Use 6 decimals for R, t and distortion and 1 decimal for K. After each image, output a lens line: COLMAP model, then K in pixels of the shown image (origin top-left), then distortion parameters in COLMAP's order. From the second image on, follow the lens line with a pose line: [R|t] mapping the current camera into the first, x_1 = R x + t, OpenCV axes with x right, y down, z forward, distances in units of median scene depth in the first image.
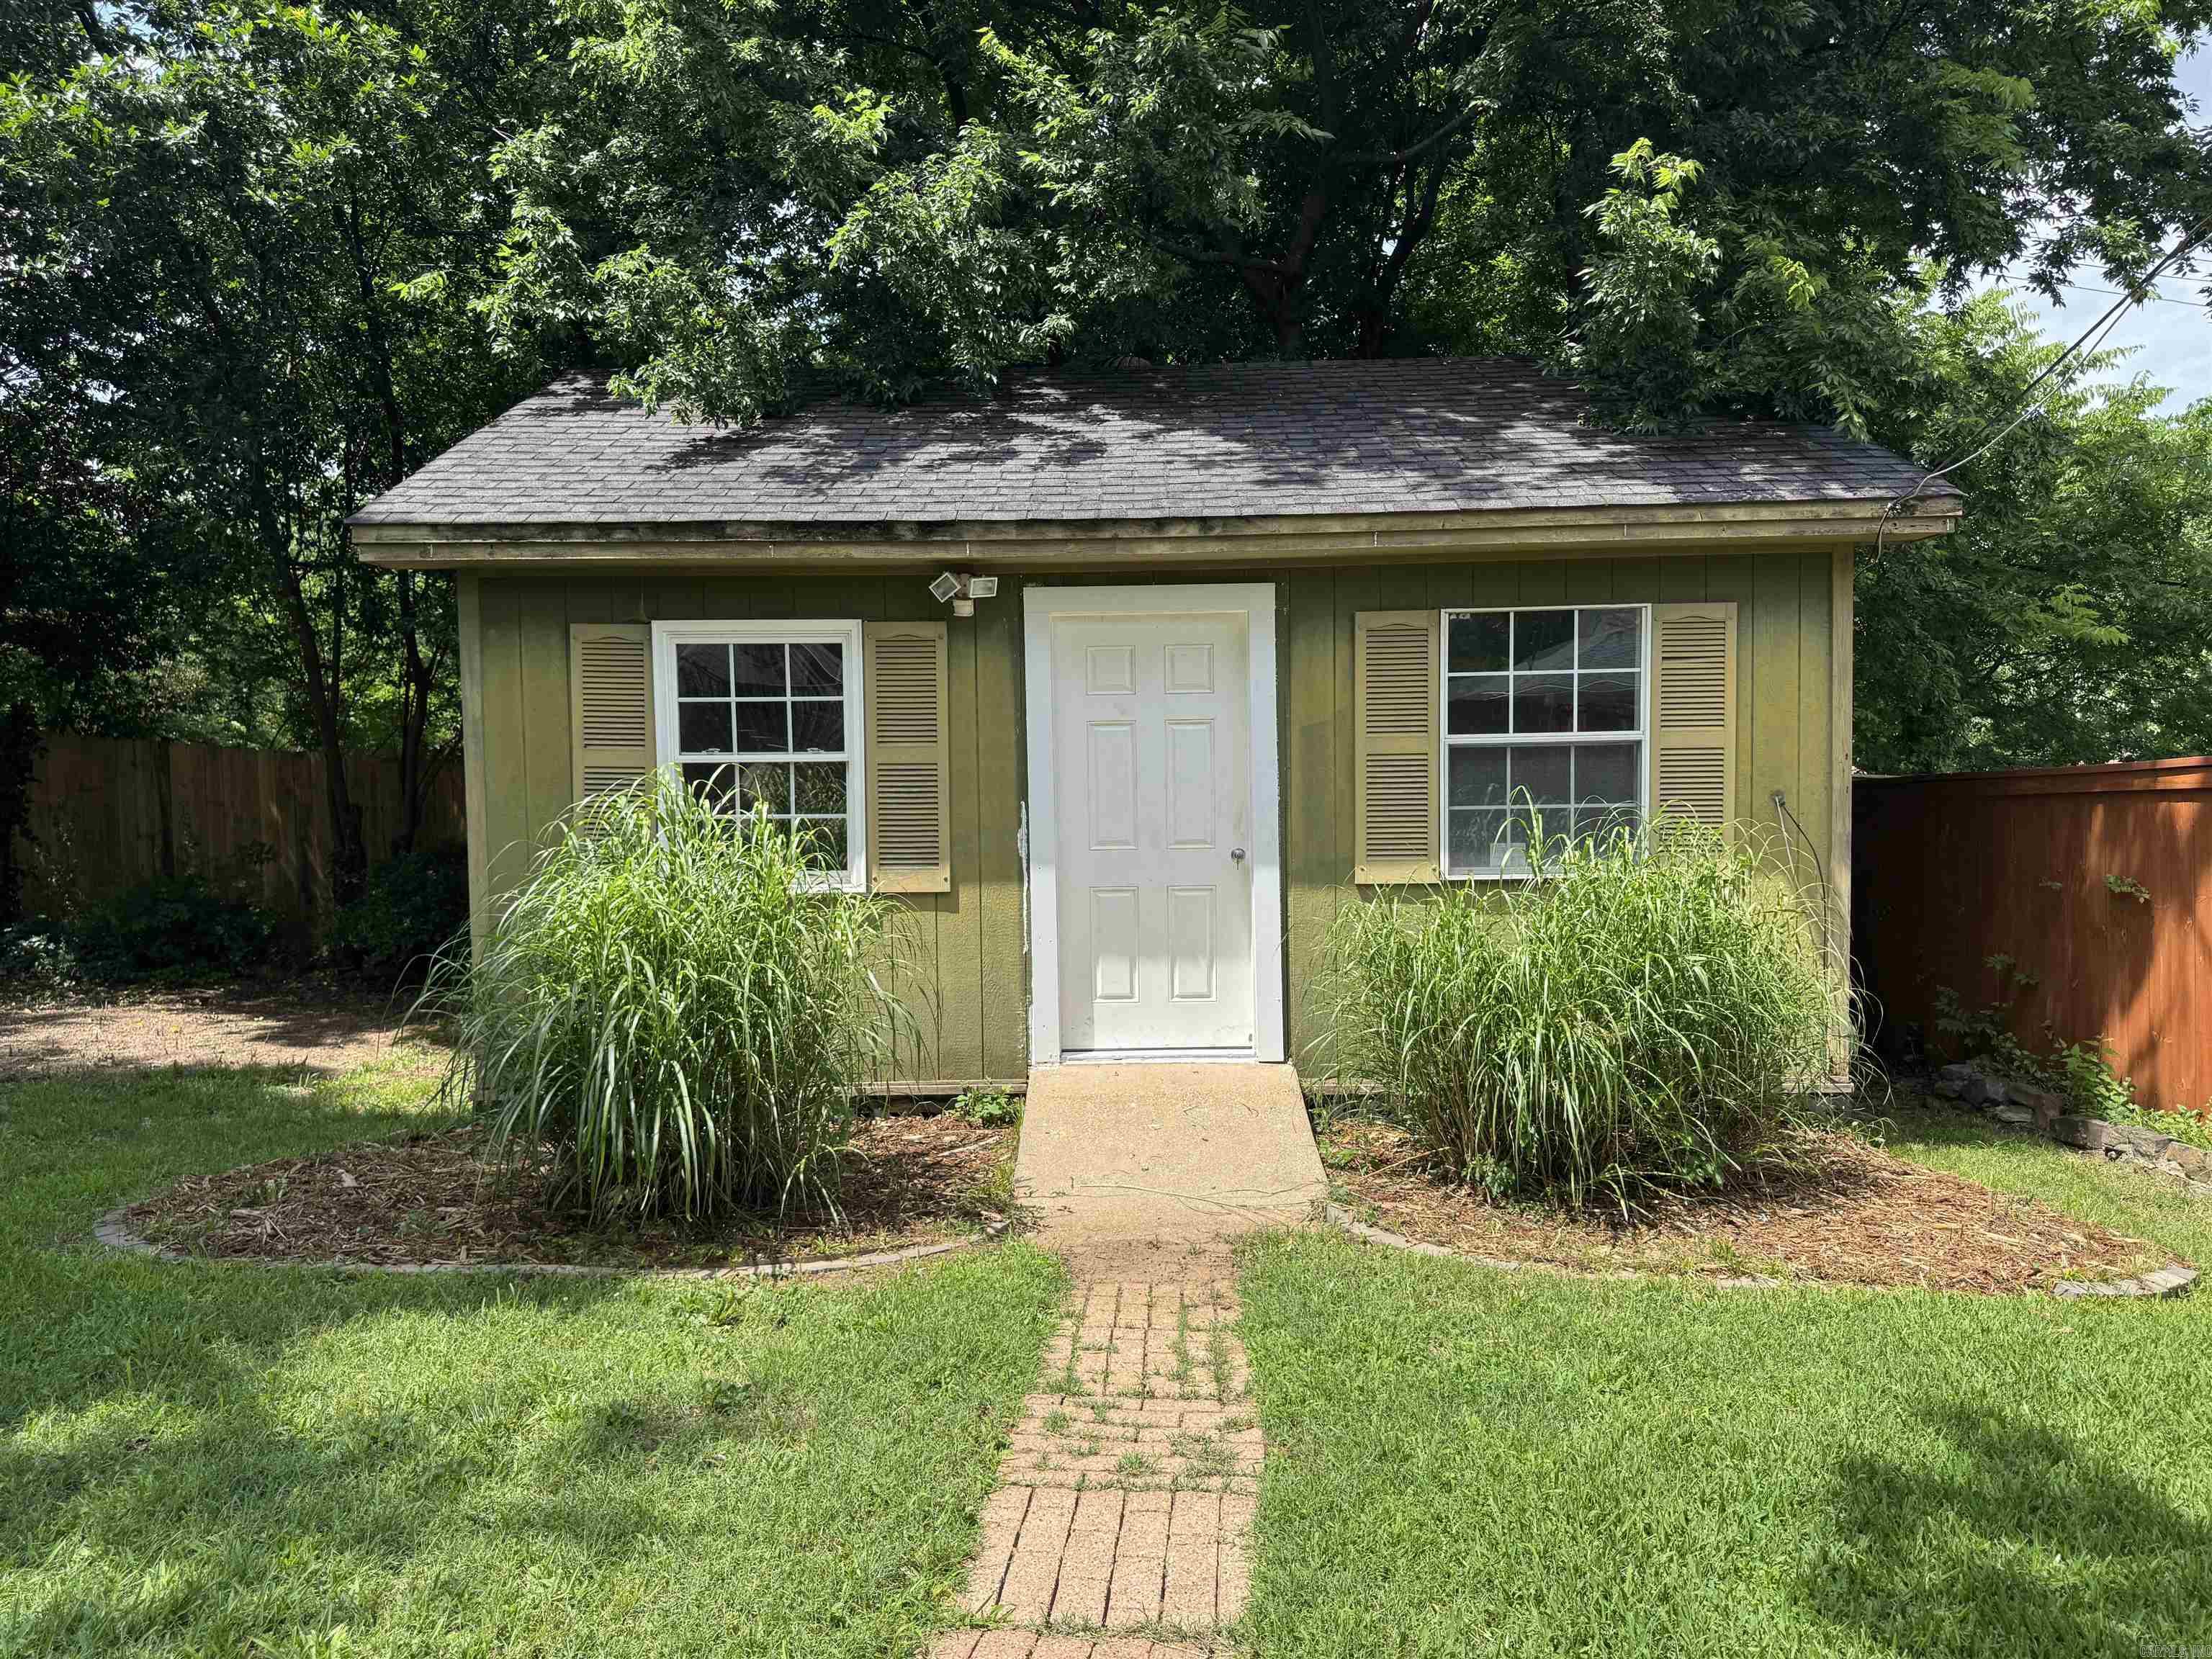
lens RADIAL K [[1561.9, 0, 1110.5], [0, 1561.9, 834.3], [0, 0, 1]] dist [0.093472, -0.003015]
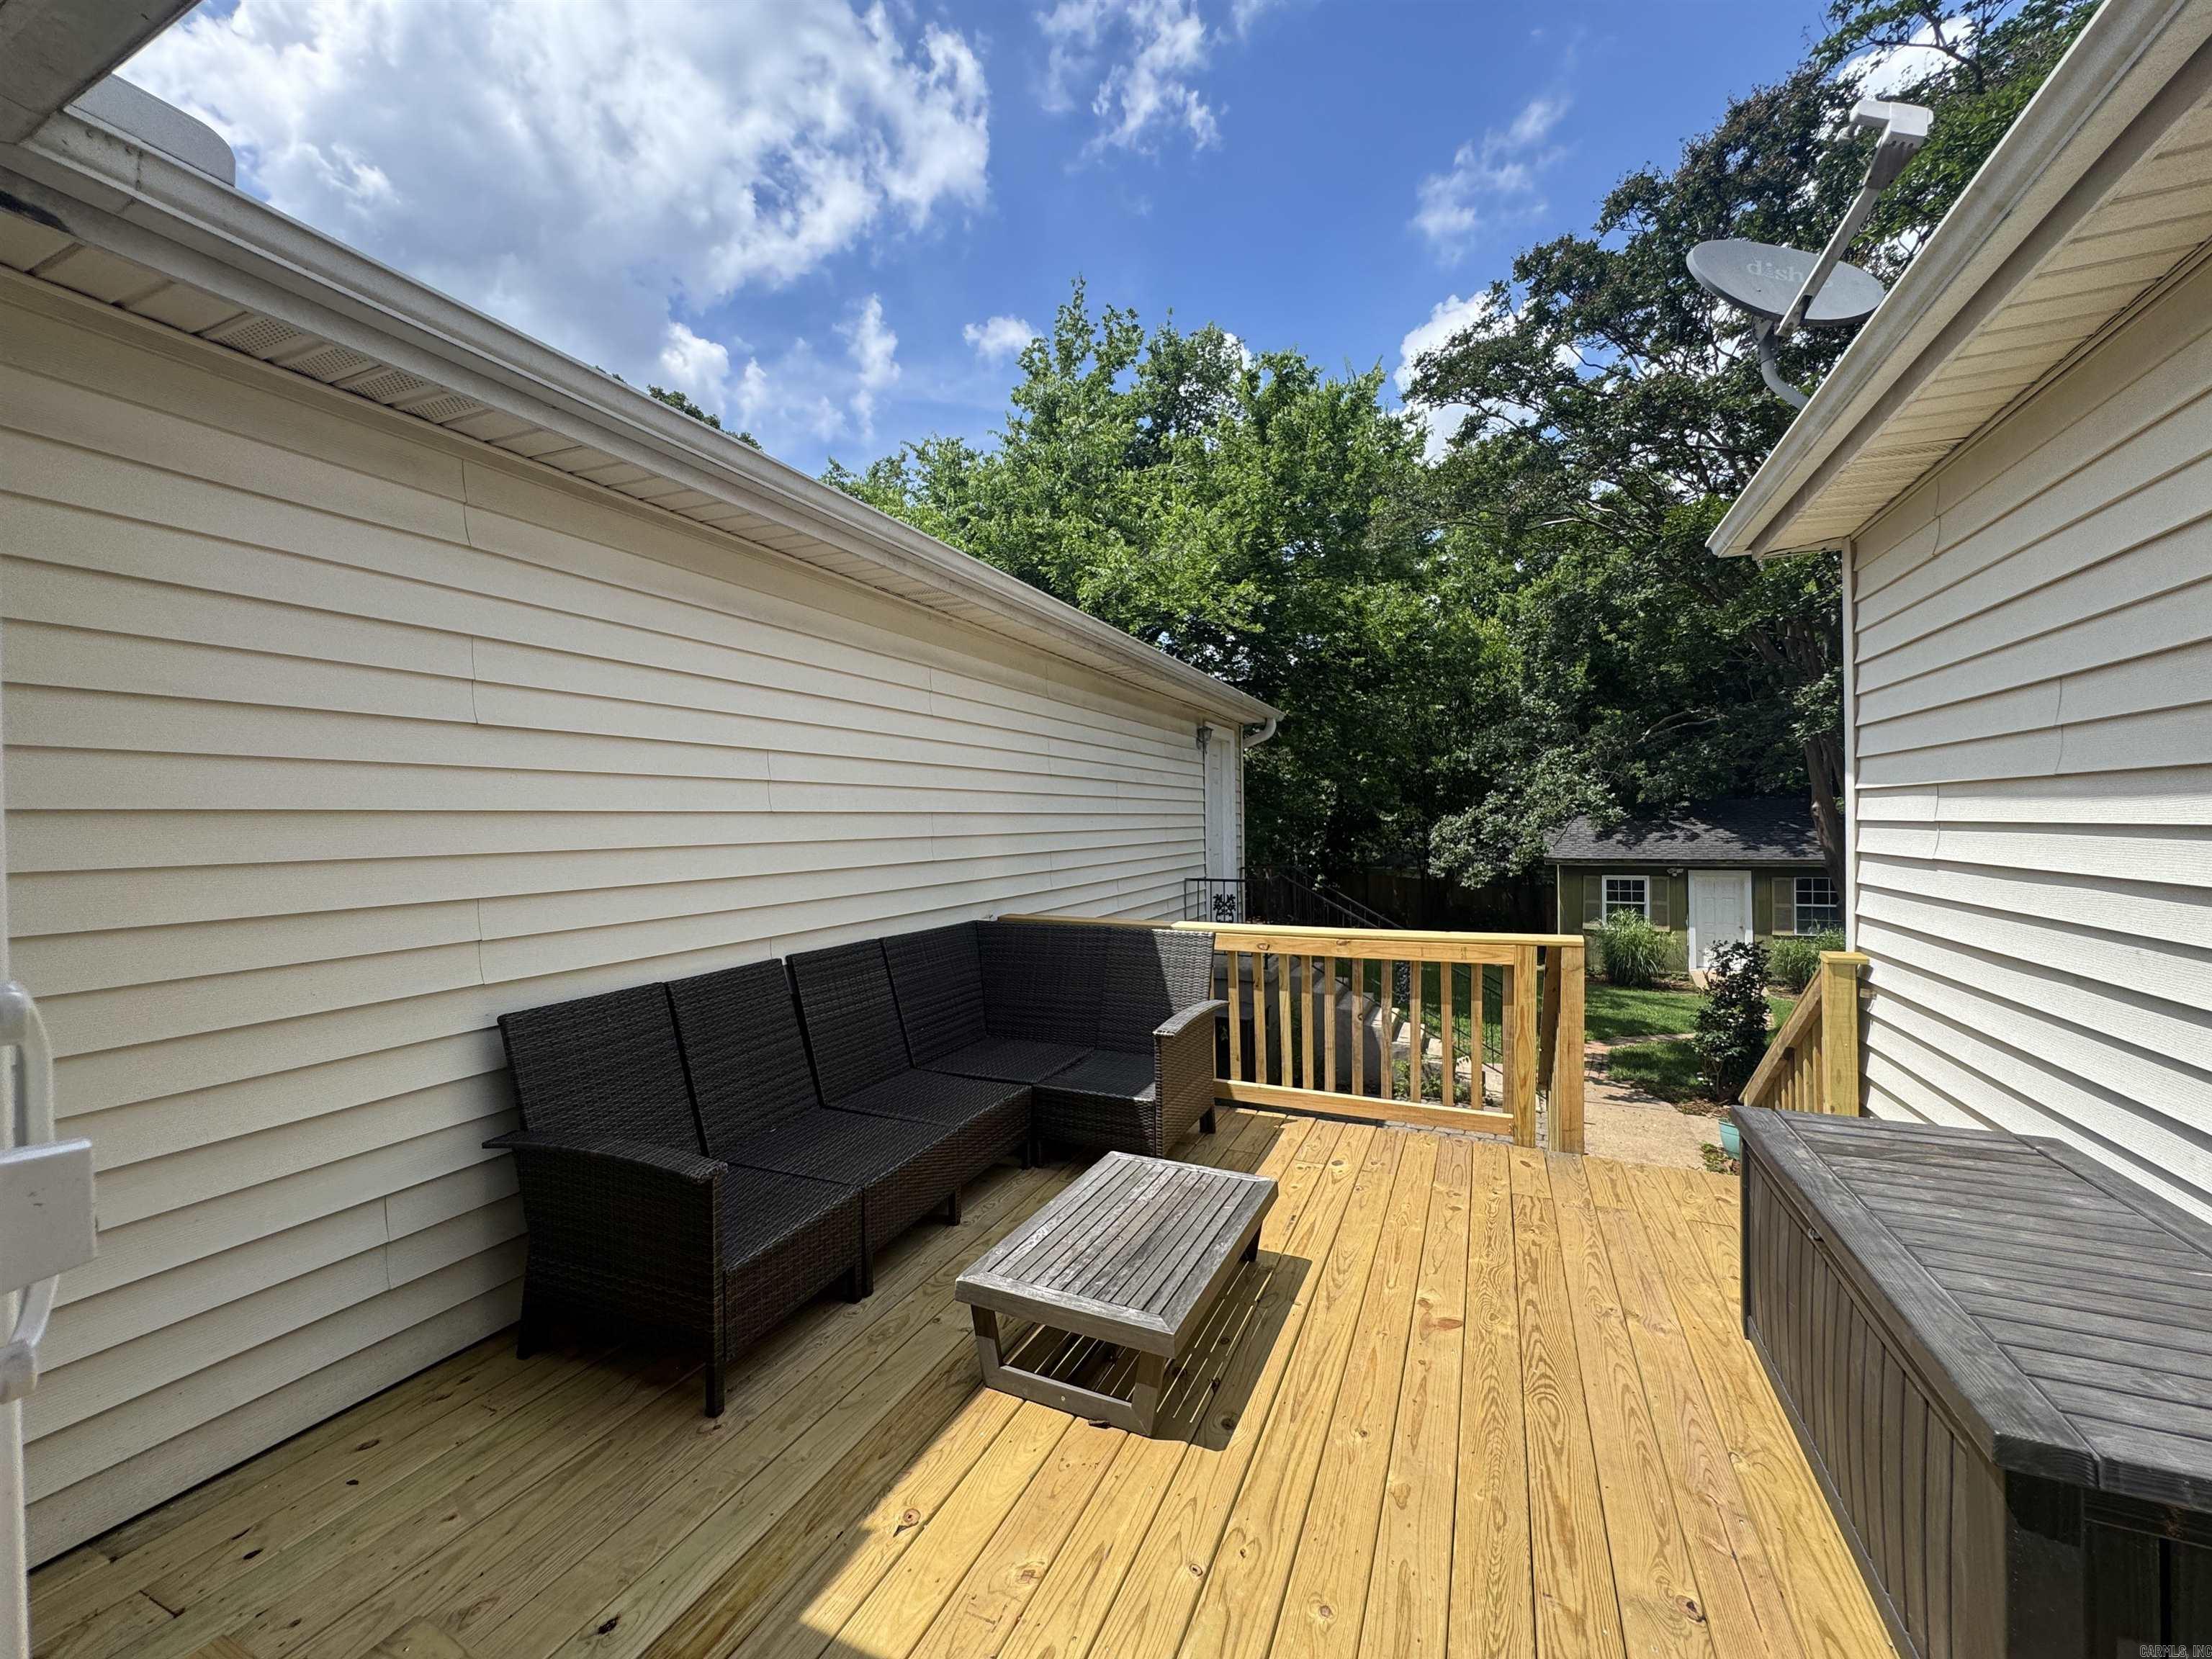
lens RADIAL K [[884.9, 0, 1095.0], [0, 884.9, 815.3], [0, 0, 1]] dist [-0.002842, 0.000533]
pose [[0.920760, -0.000169, -0.390130, -0.677299], [-0.022392, 0.998328, -0.053281, -0.138732], [0.389487, 0.057795, 0.919217, -2.238770]]
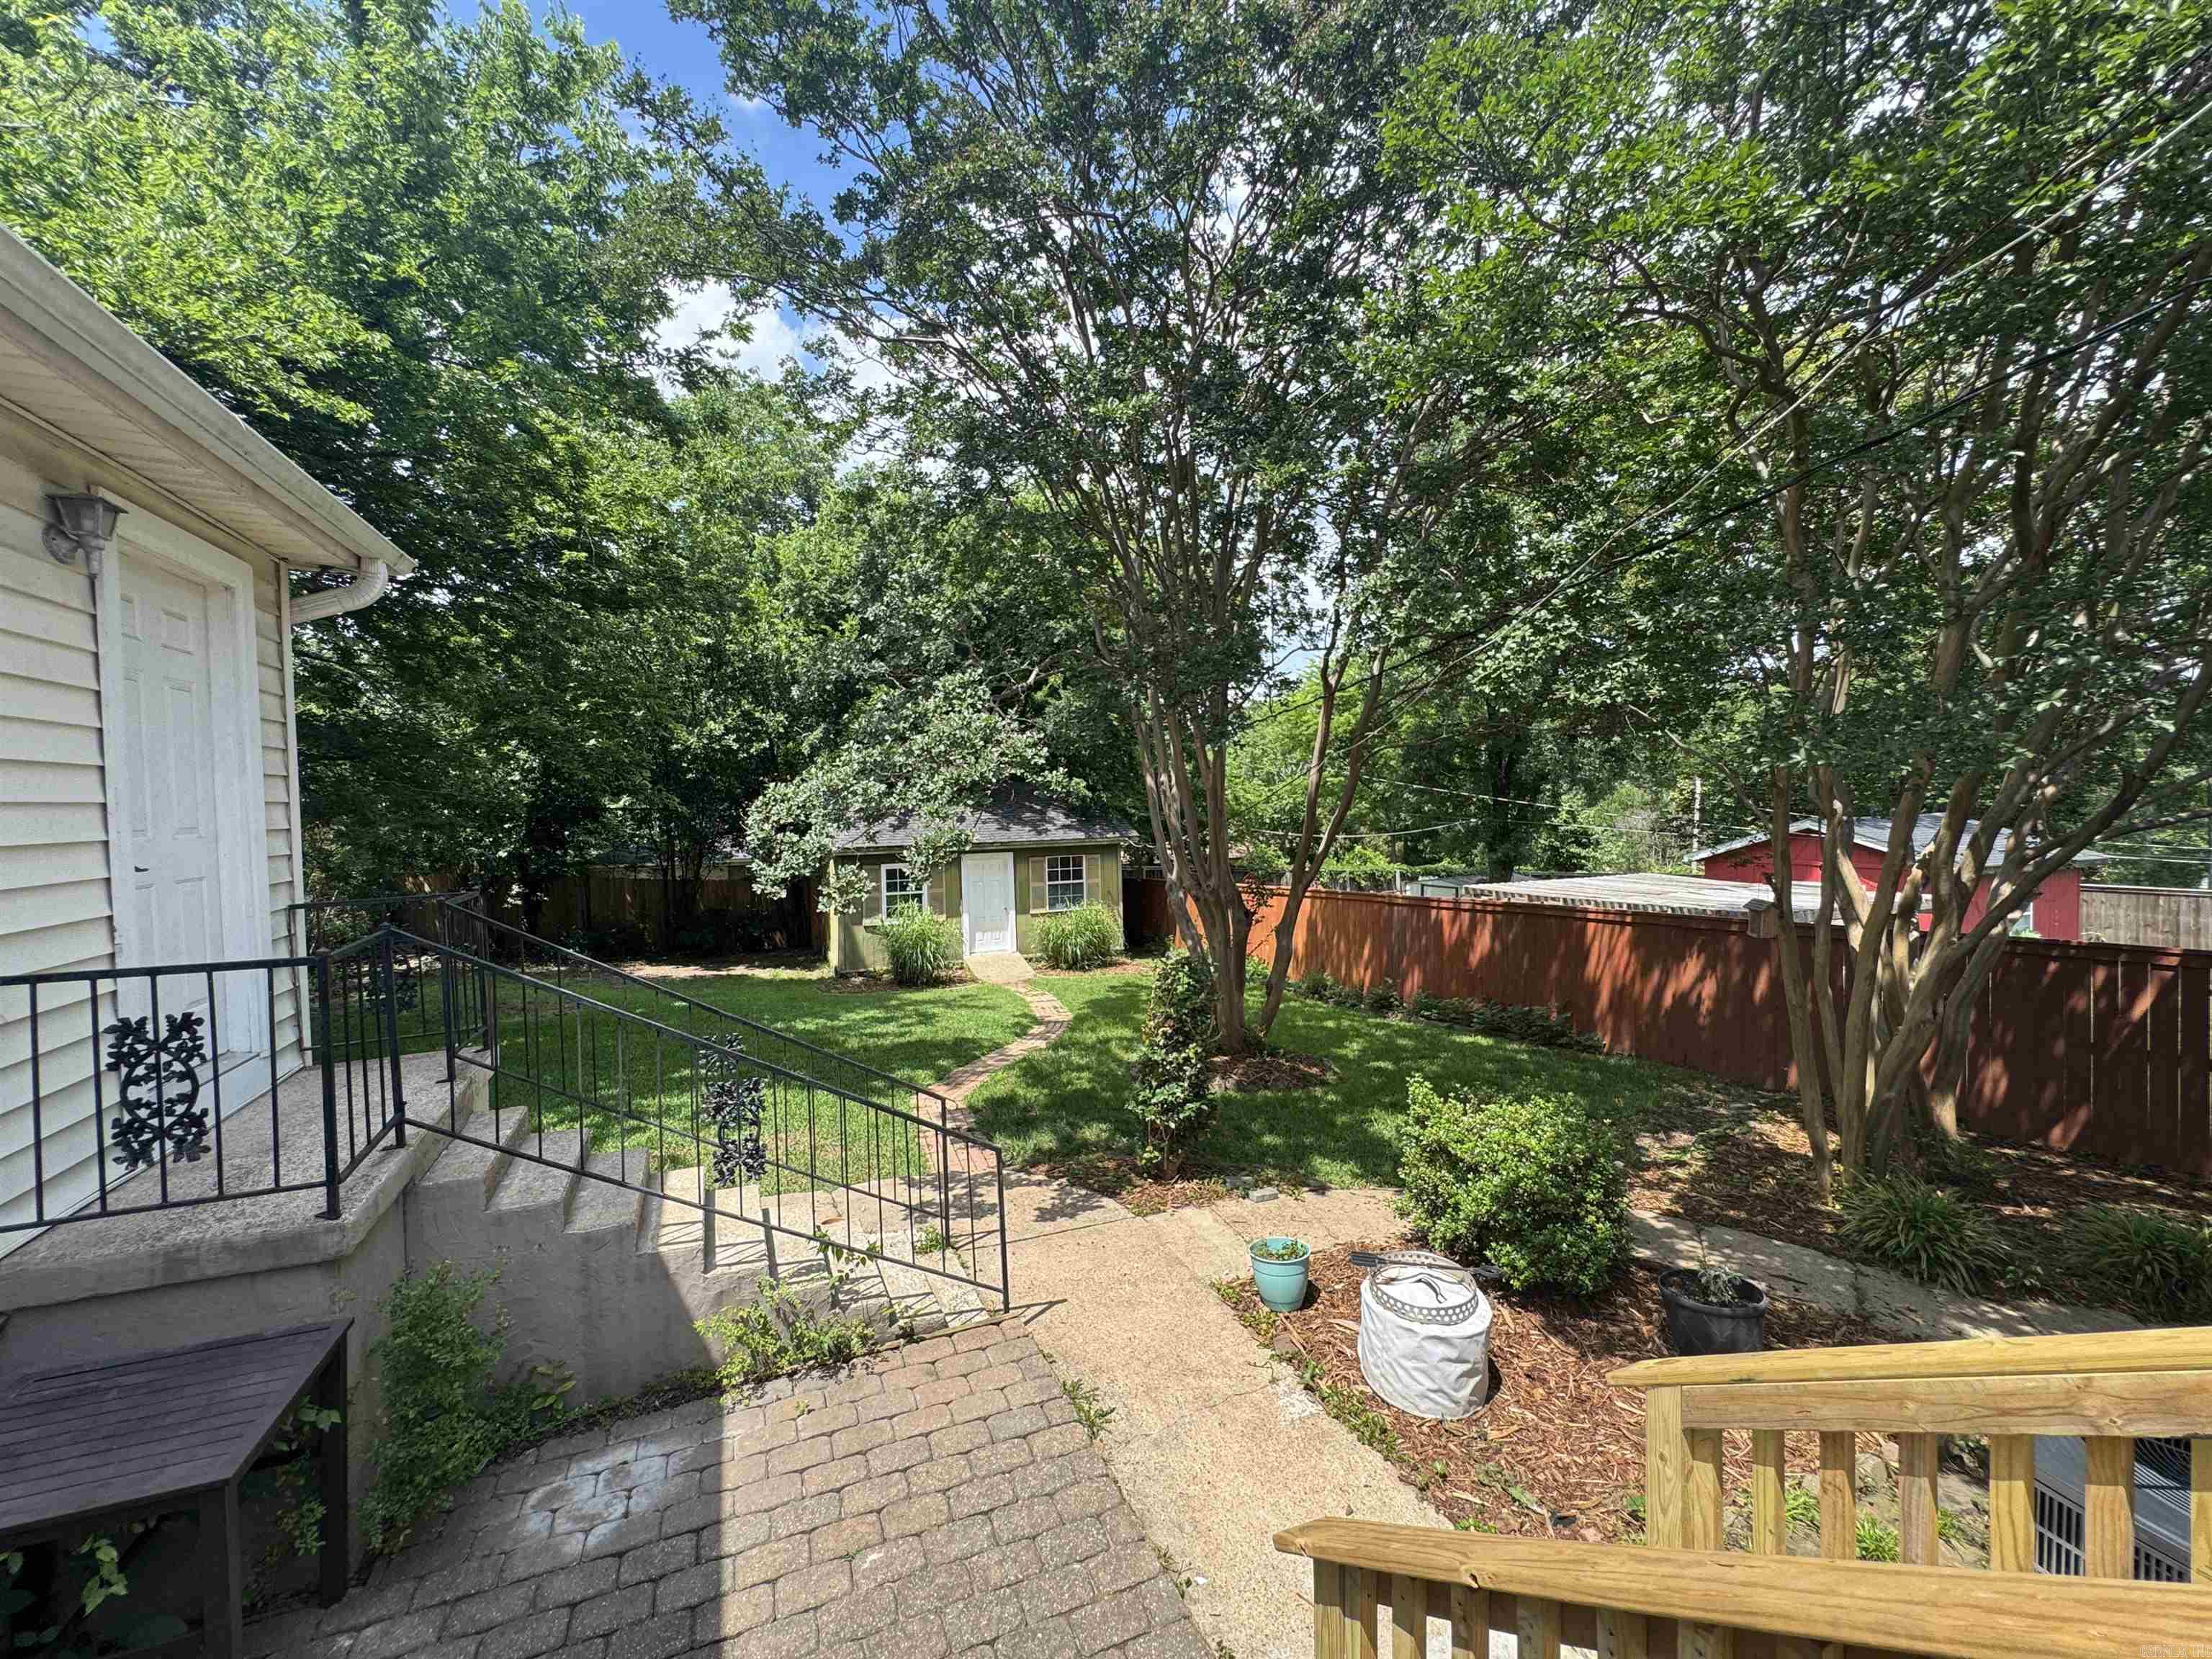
lens RADIAL K [[884.9, 0, 1110.6], [0, 884.9, 825.7], [0, 0, 1]] dist [-0.002842, 0.000533]
pose [[0.903793, -0.017541, 0.427610, -0.776550], [0.031747, 0.999155, -0.026113, -0.158185], [-0.426791, 0.037176, 0.903586, -1.576187]]
